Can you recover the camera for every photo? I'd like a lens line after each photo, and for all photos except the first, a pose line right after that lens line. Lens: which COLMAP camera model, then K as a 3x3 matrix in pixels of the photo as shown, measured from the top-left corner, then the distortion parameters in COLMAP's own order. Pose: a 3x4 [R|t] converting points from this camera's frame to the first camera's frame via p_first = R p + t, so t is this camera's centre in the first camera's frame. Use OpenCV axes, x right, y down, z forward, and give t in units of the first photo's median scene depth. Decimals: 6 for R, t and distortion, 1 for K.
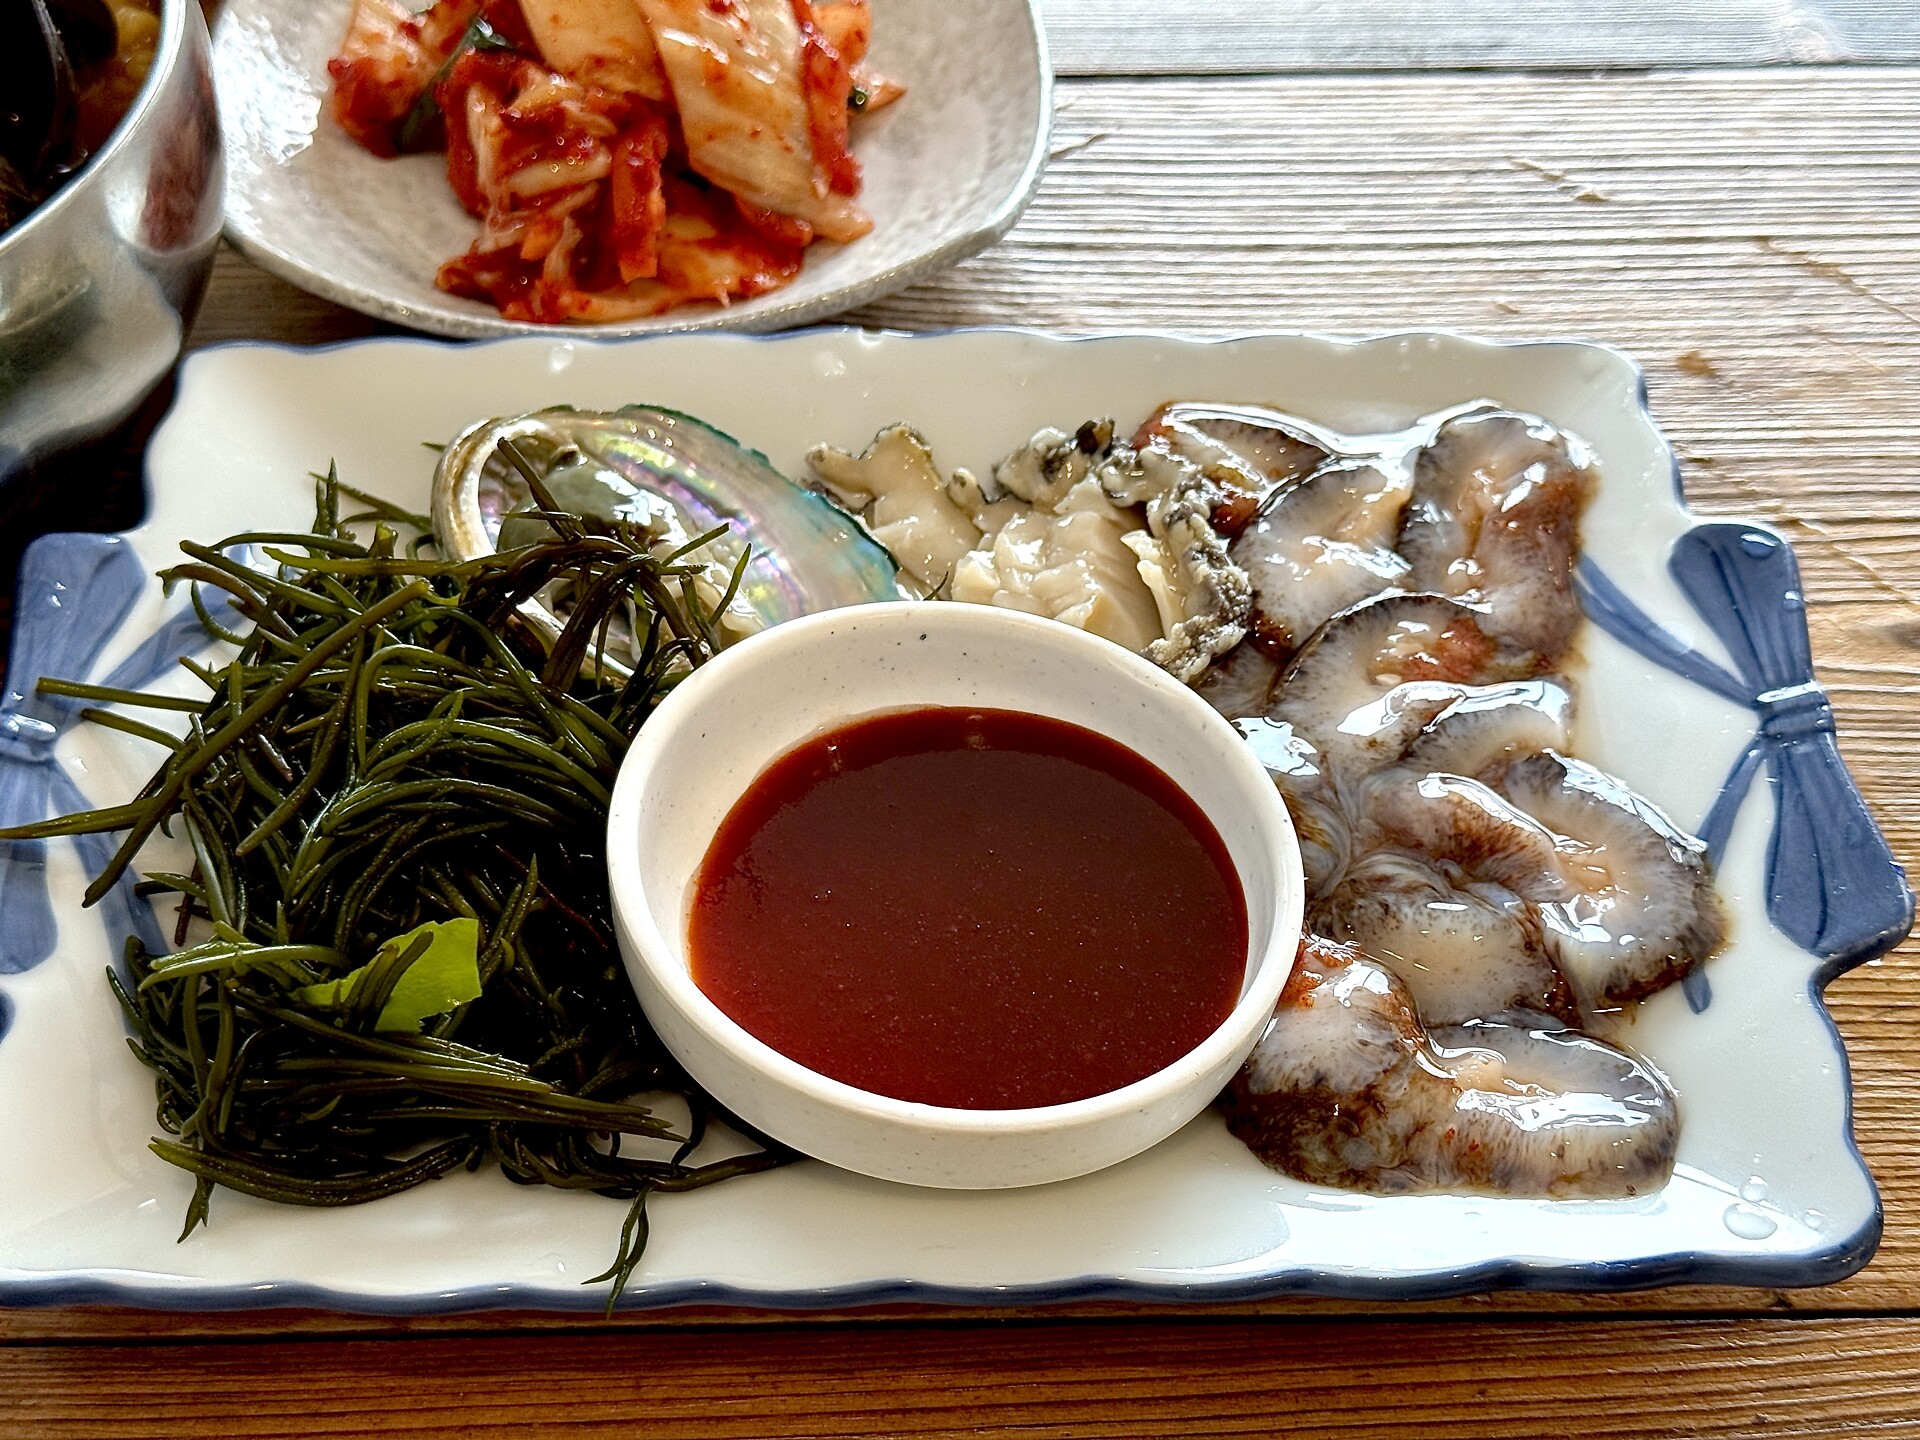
lens RADIAL K [[2716.8, 0, 948.1], [0, 2716.8, 705.2], [0, 0, 1]] dist [0.147326, 0.000000]
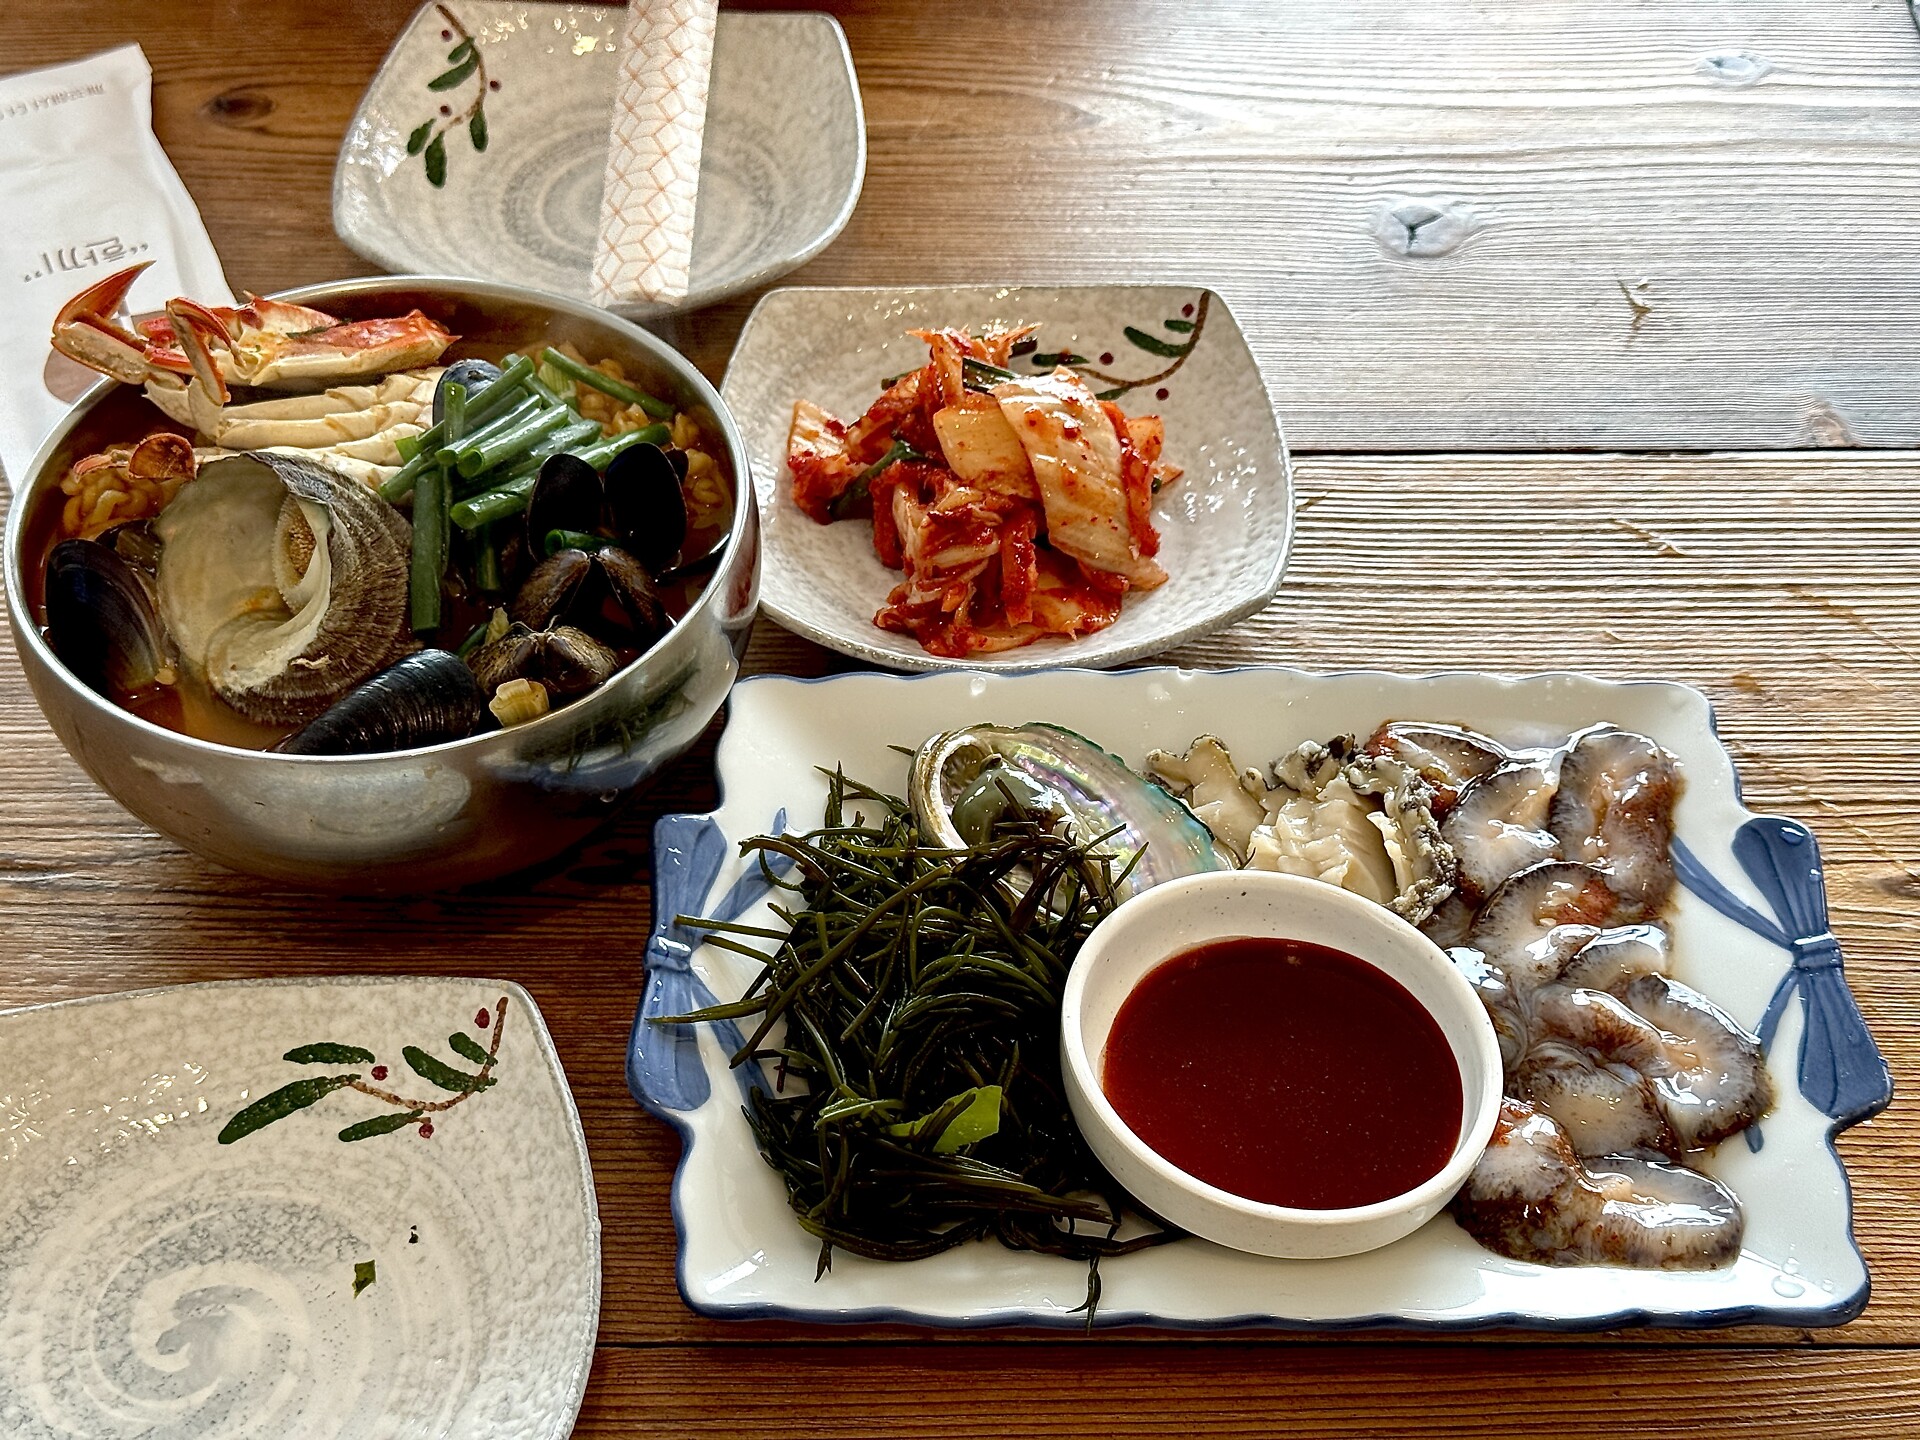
lens RADIAL K [[2716.8, 0, 973.0], [0, 2716.8, 726.0], [0, 0, 1]] dist [0.147326, 0.000000]
pose [[0.999929, 0.011610, 0.002787, -0.161237], [-0.011572, 0.999843, -0.013443, -0.093571], [-0.002943, 0.013410, 0.999906, -0.512849]]
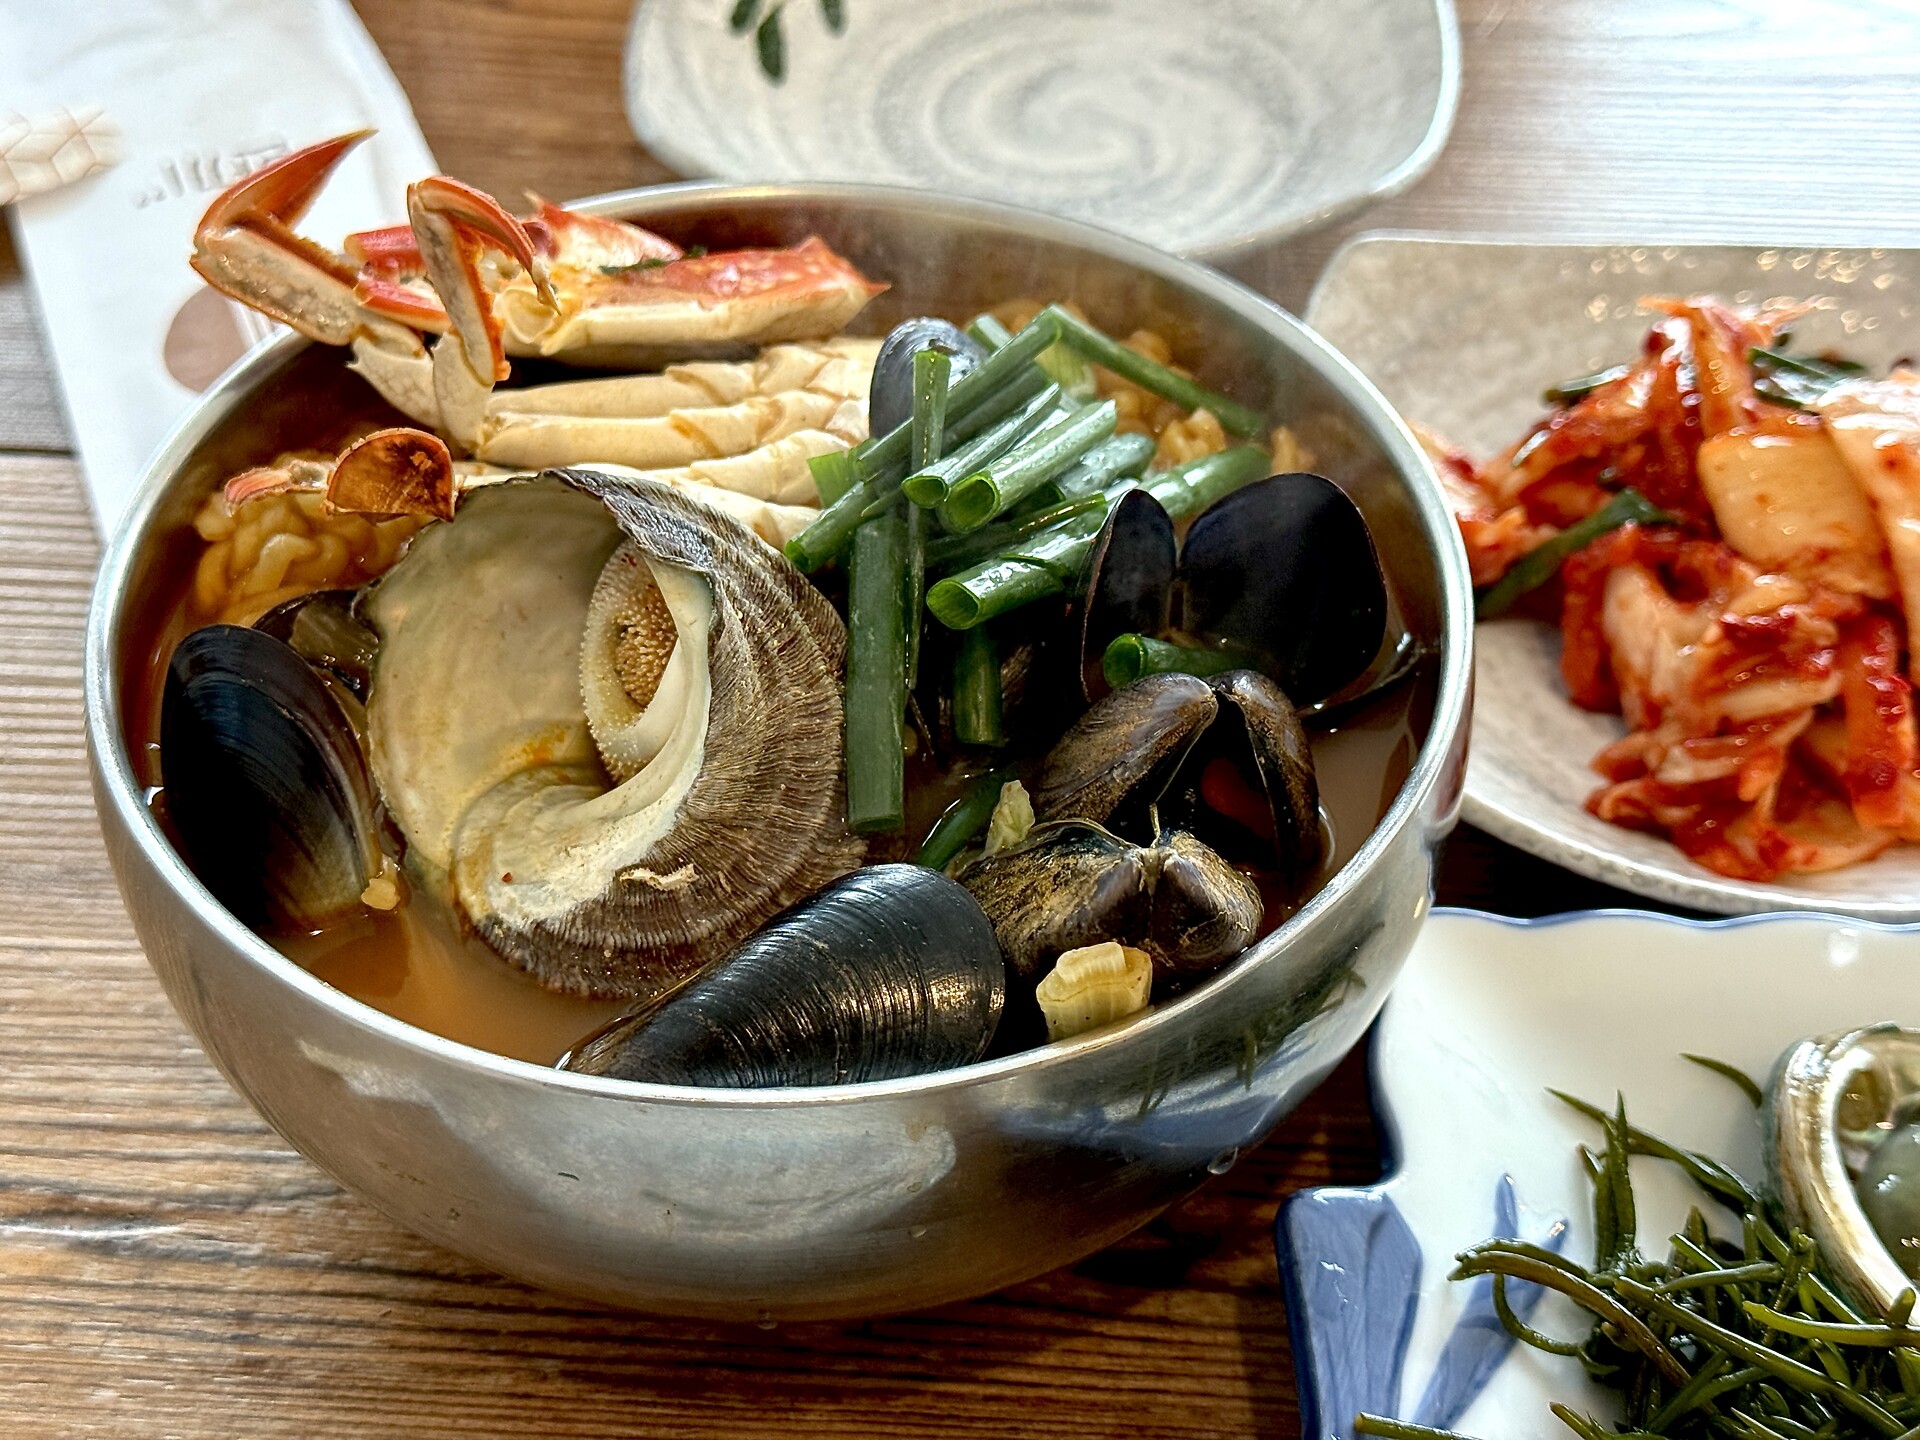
lens RADIAL K [[2716.8, 0, 955.8], [0, 2716.8, 725.5], [0, 0, 1]] dist [0.147326, 0.000000]
pose [[0.998458, 0.048218, -0.027524, -0.413080], [-0.049318, 0.997950, -0.040798, -0.158893], [0.025501, 0.042092, 0.998788, 0.208160]]
